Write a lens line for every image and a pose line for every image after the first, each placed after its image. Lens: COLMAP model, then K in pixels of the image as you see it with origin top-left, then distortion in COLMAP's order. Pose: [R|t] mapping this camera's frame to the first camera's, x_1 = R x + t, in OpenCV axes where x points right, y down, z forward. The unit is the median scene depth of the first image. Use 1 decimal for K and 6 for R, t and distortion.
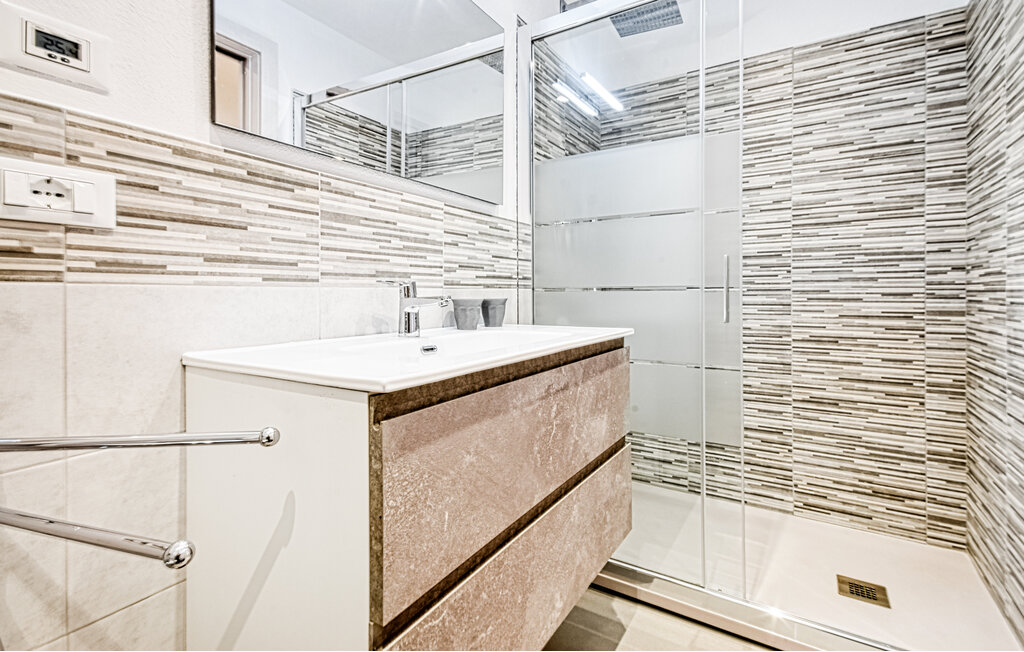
lens RADIAL K [[470.7, 0, 523.7], [0, 470.7, 289.2], [0, 0, 1]] dist [0.003360, -0.000326]
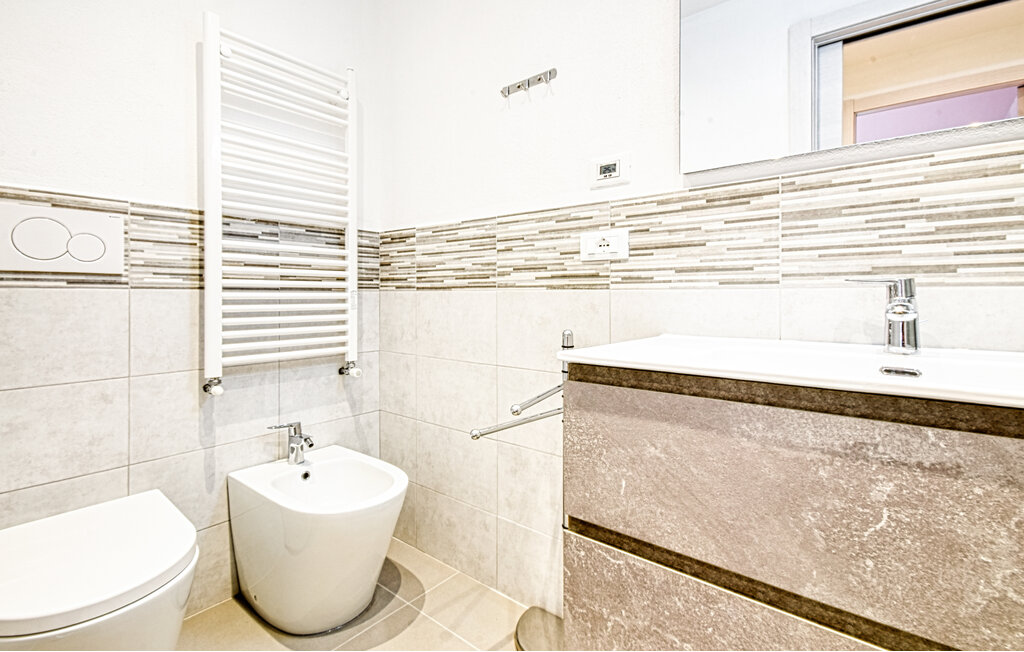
lens RADIAL K [[470.7, 0, 519.5], [0, 470.7, 301.3], [0, 0, 1]] dist [0.003360, -0.000326]
pose [[-0.137969, 0.010013, -0.990386, 0.757455], [0.007695, 0.999930, 0.009038, 0.011099], [0.990407, -0.006374, -0.138036, 0.669189]]
